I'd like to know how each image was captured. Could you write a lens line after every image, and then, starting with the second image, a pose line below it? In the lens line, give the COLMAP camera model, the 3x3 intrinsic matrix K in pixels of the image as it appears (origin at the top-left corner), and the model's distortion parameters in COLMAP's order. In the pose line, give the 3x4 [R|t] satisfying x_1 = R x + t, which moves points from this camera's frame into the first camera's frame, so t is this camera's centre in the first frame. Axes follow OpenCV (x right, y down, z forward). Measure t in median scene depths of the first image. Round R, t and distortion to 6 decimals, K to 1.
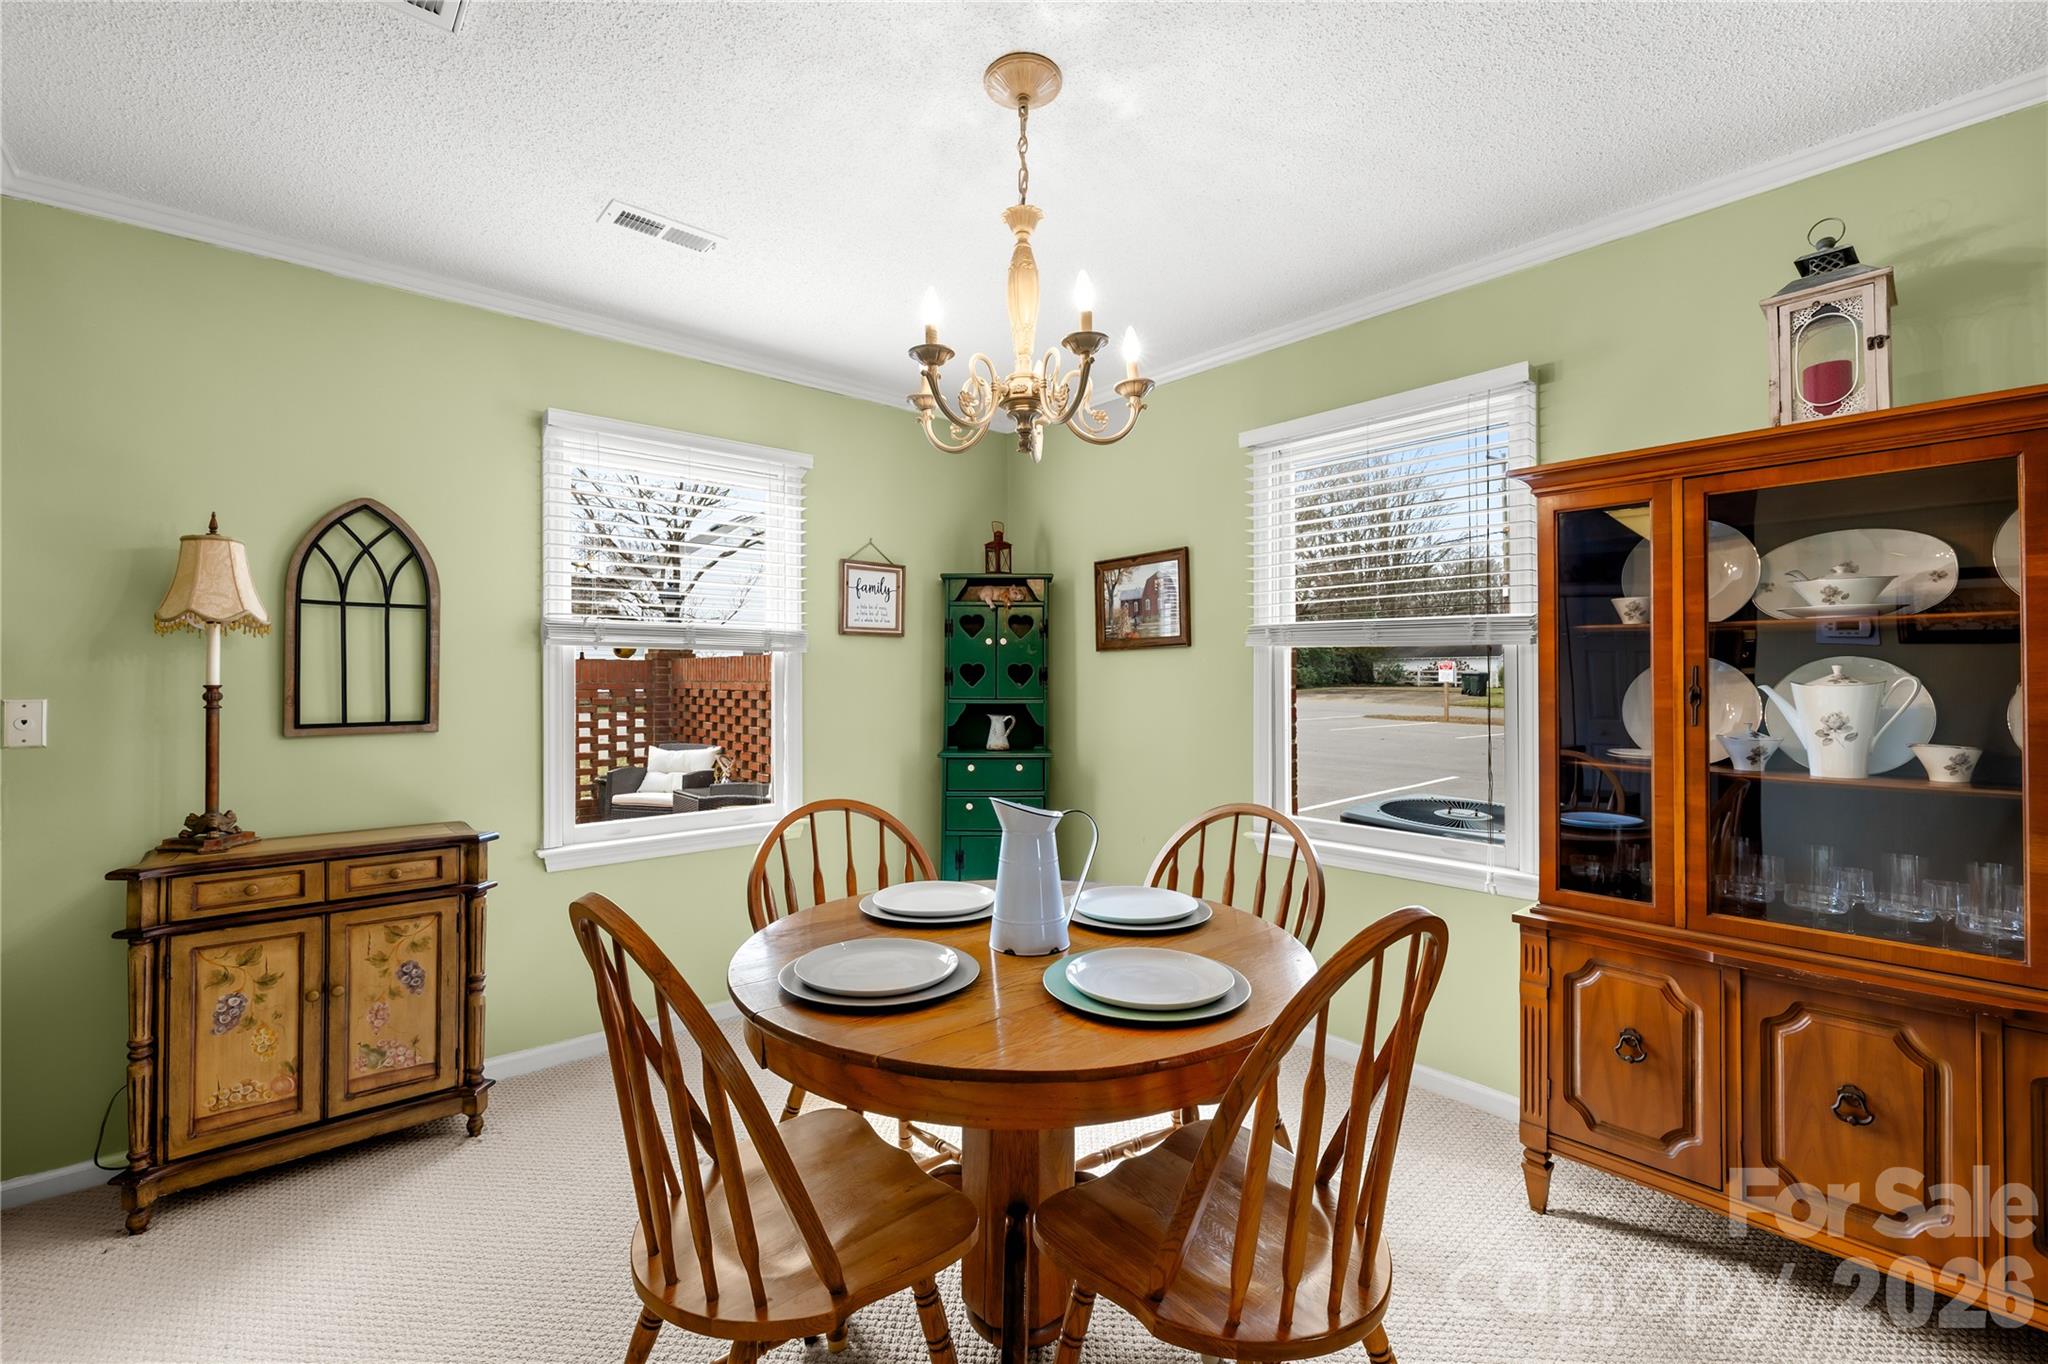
lens RADIAL K [[863.3, 0, 1020.2], [0, 863.3, 670.5], [0, 0, 1]] dist [0.000086, 0.000196]
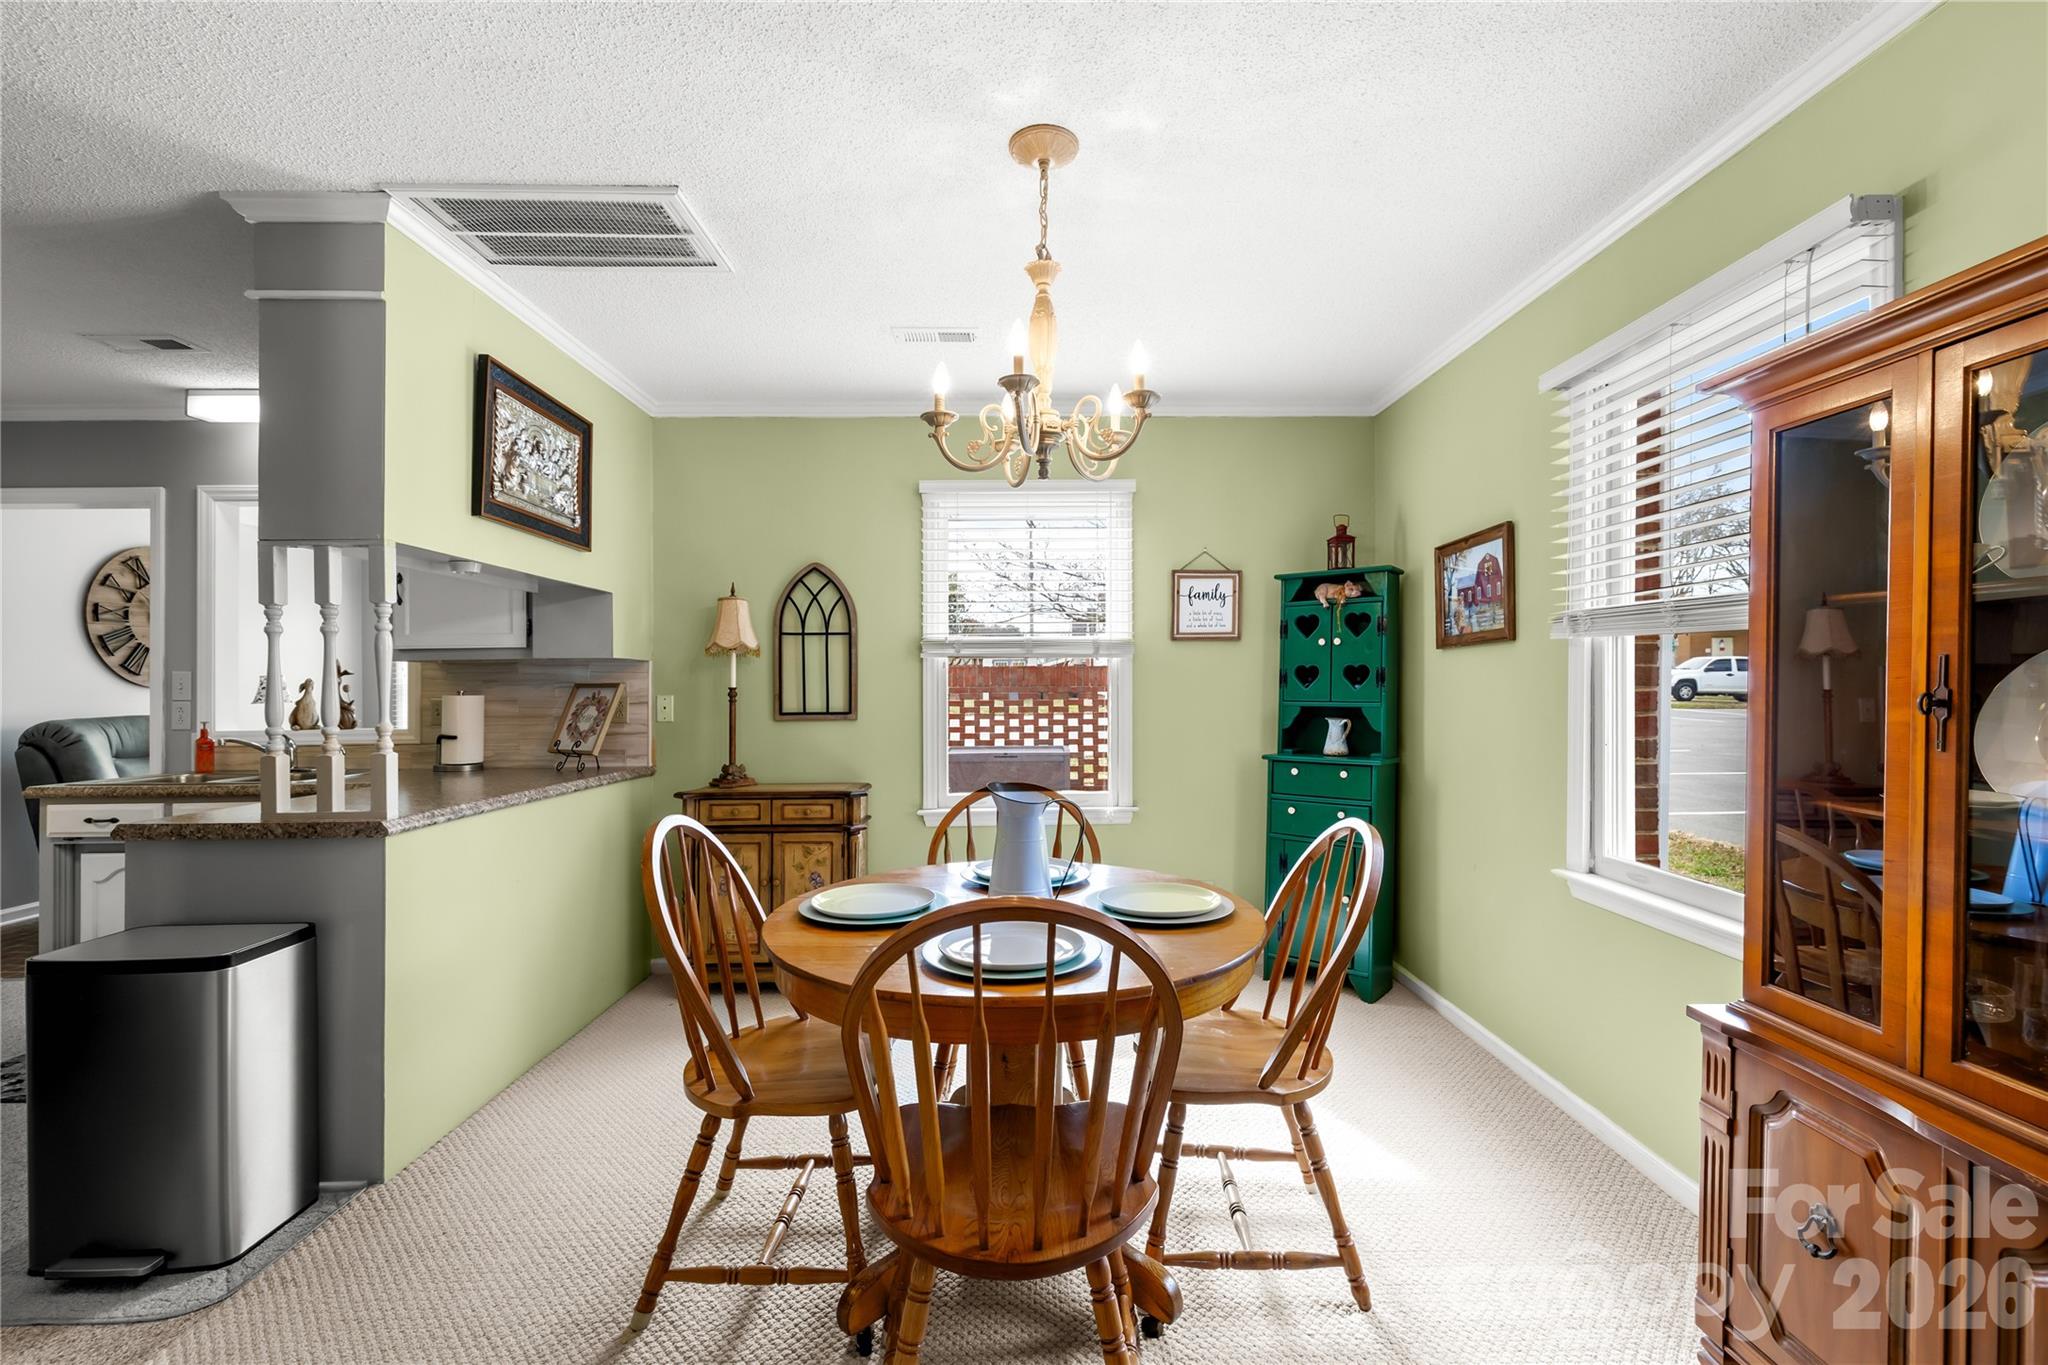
lens RADIAL K [[854.2, 0, 1024.0], [0, 854.2, 682.5], [0, 0, 1]] dist [-0.001418, -0.000287]
pose [[0.770984, -0.004304, -0.636840, 0.406377], [0.011178, 0.999915, 0.006775, 0.001923], [0.636756, -0.012342, 0.770966, 0.072083]]
